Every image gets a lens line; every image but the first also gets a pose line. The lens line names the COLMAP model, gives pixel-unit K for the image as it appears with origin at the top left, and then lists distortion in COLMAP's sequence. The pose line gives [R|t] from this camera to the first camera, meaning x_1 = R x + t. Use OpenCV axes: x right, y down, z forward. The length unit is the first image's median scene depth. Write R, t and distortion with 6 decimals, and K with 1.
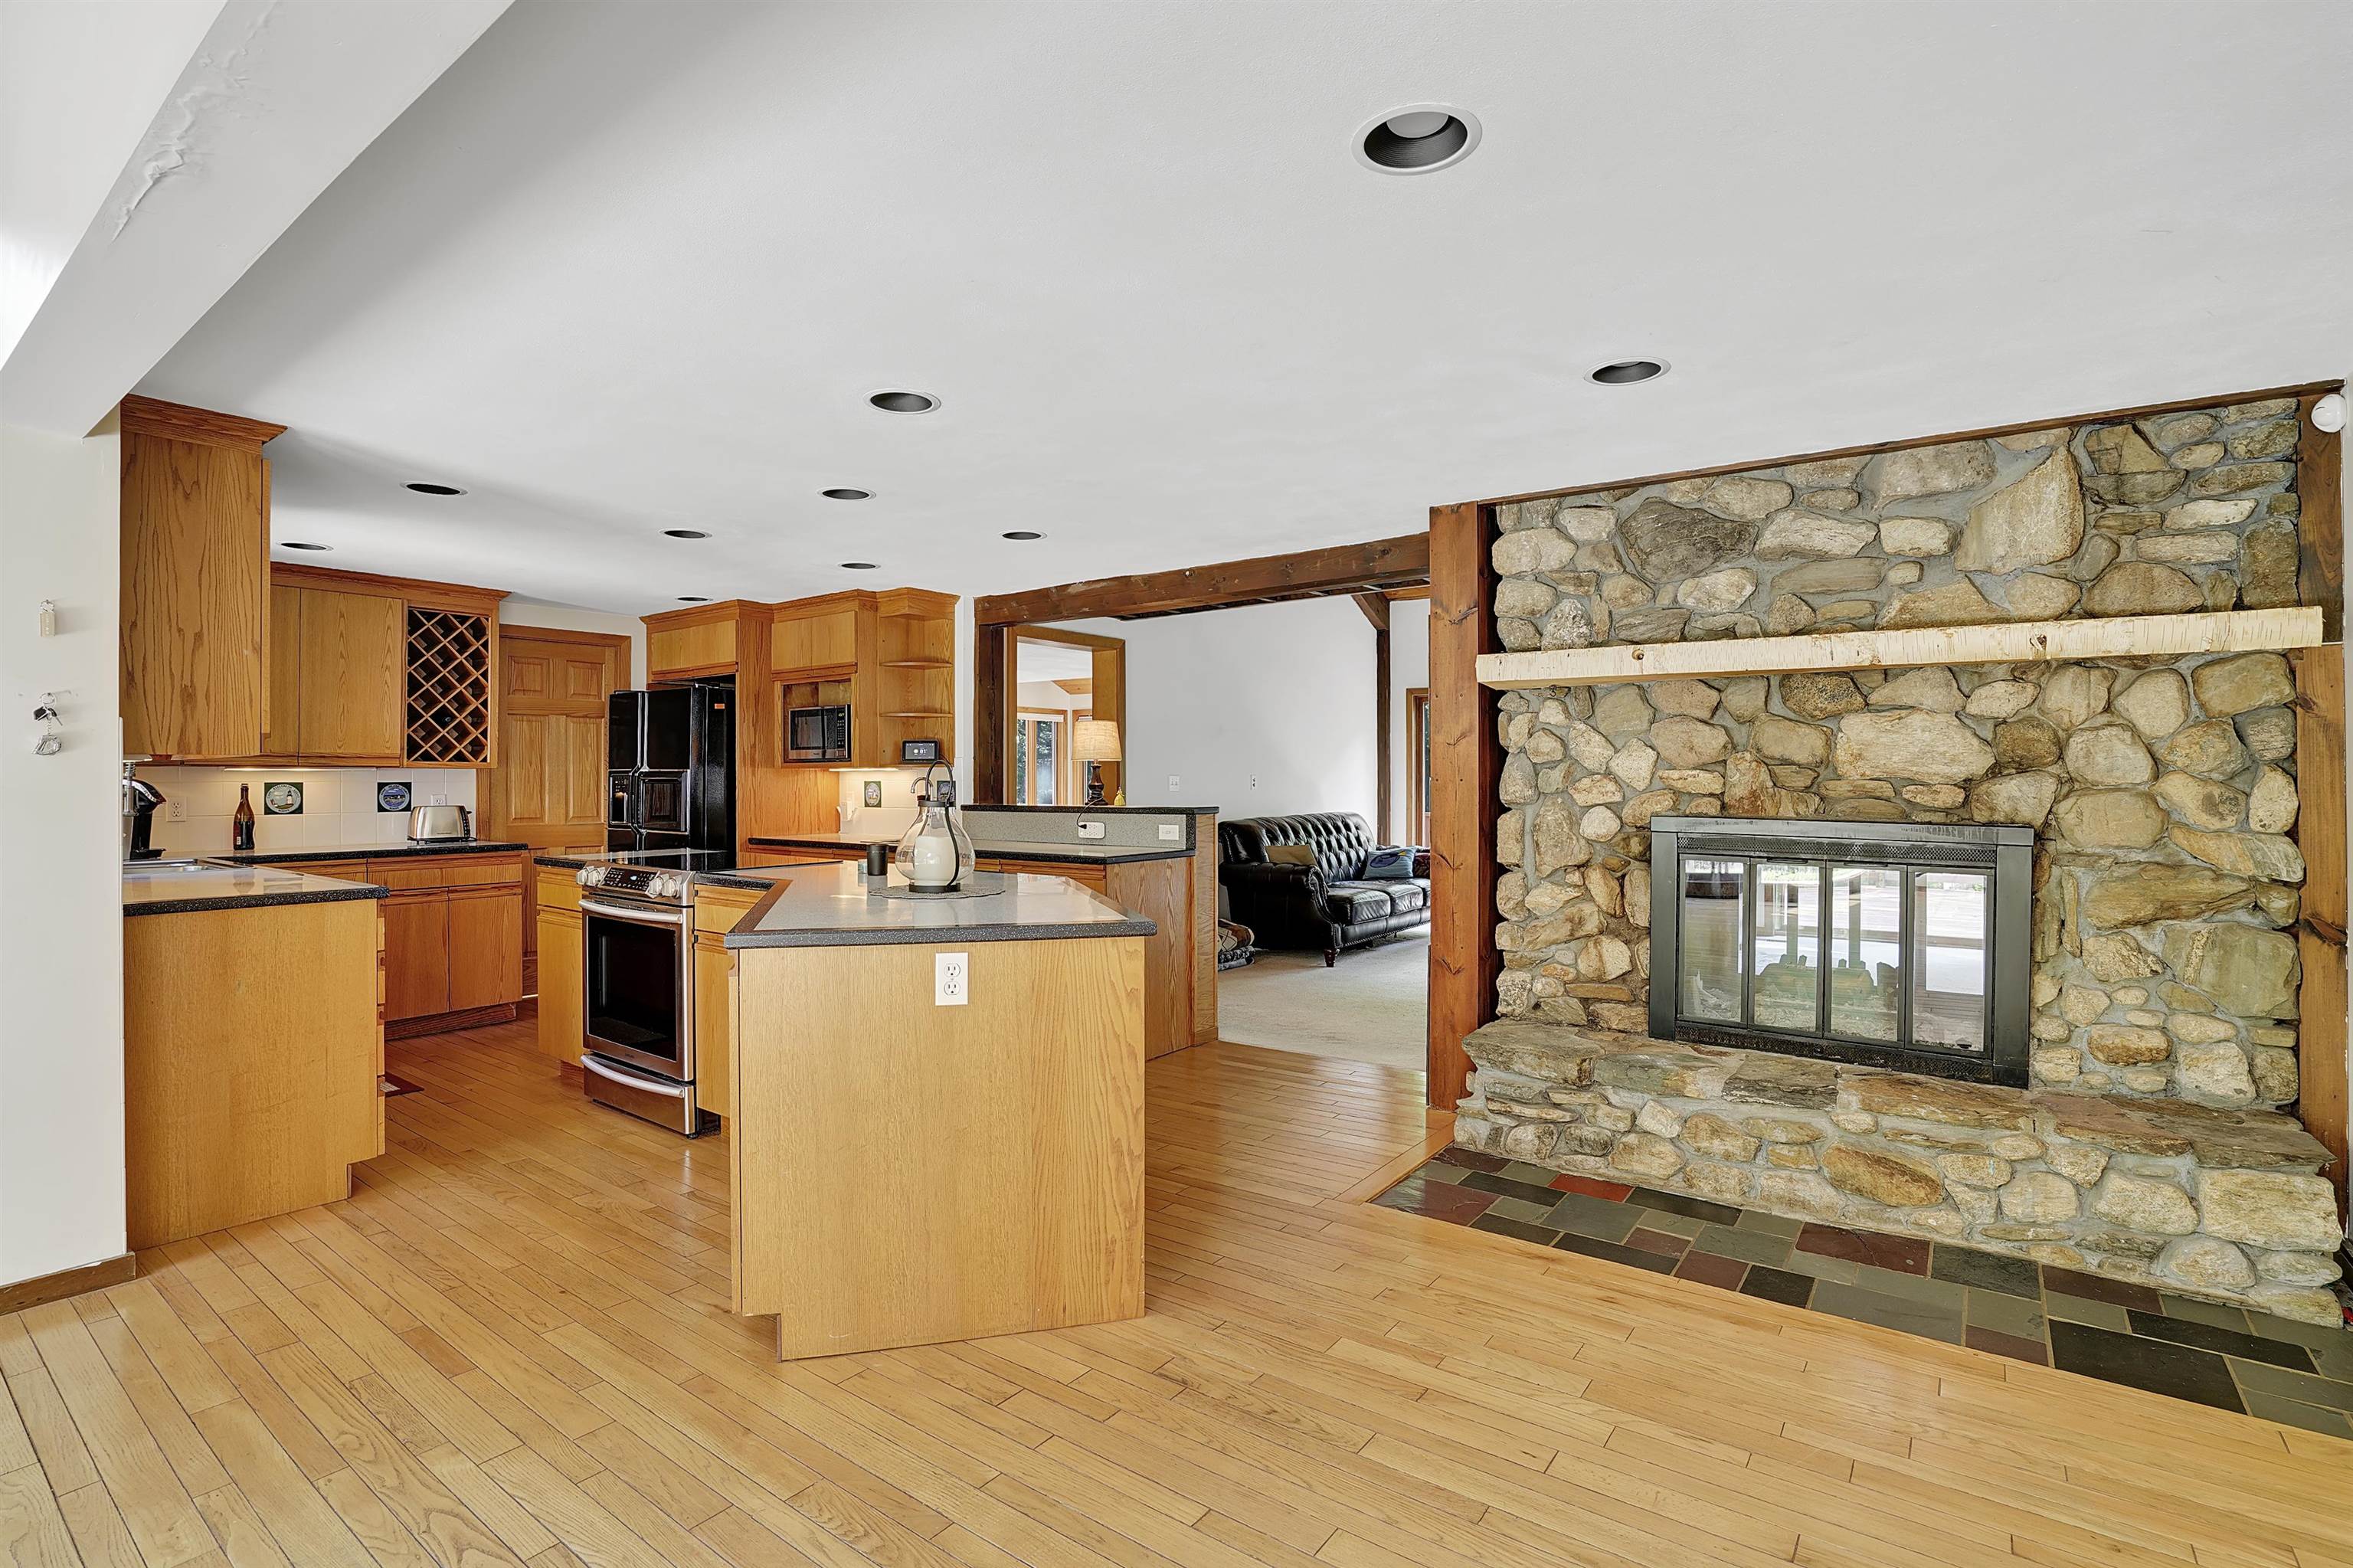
lens RADIAL K [[1090.4, 0, 1153.4], [0, 1090.4, 790.9], [0, 0, 1]] dist [-0.074230, 0.033087]
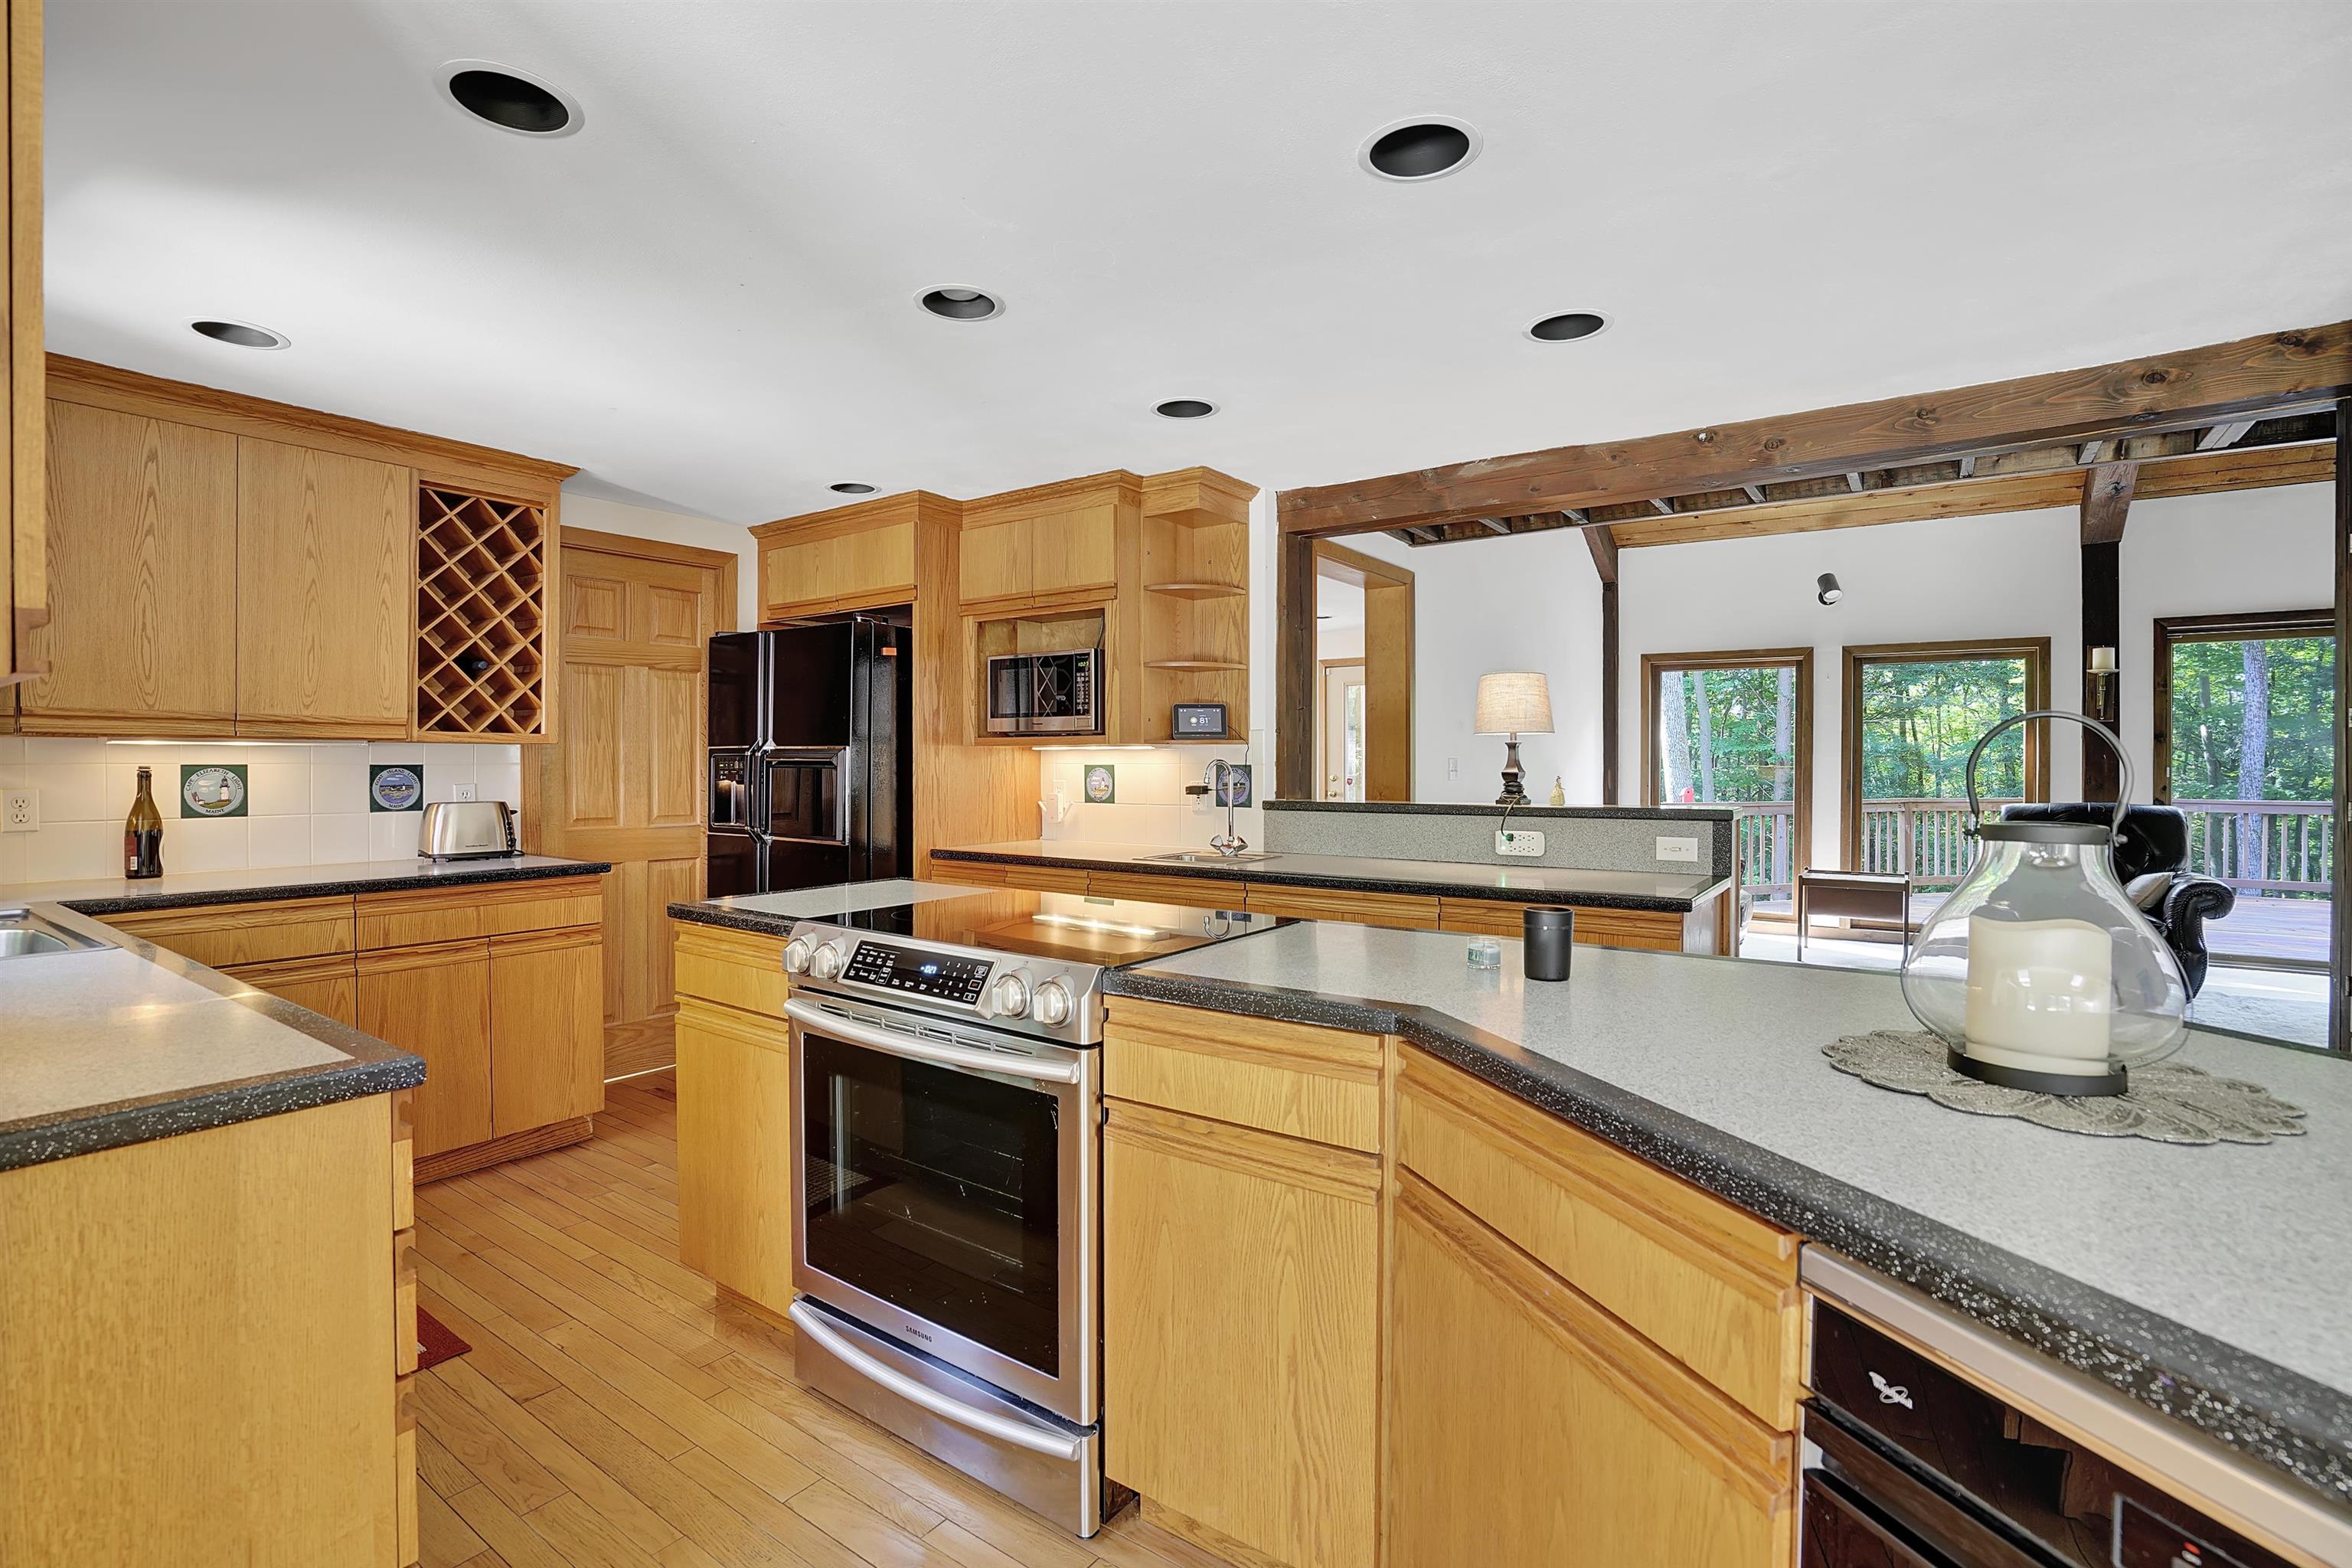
lens RADIAL K [[1089.9, 0, 1152.9], [0, 1089.9, 790.9], [0, 0, 1]] dist [-0.074230, 0.033087]
pose [[0.999945, 0.003118, 0.009980, -0.263088], [-0.003264, 0.999888, 0.014633, -0.003113], [-0.009933, -0.014665, 0.999843, 0.352036]]
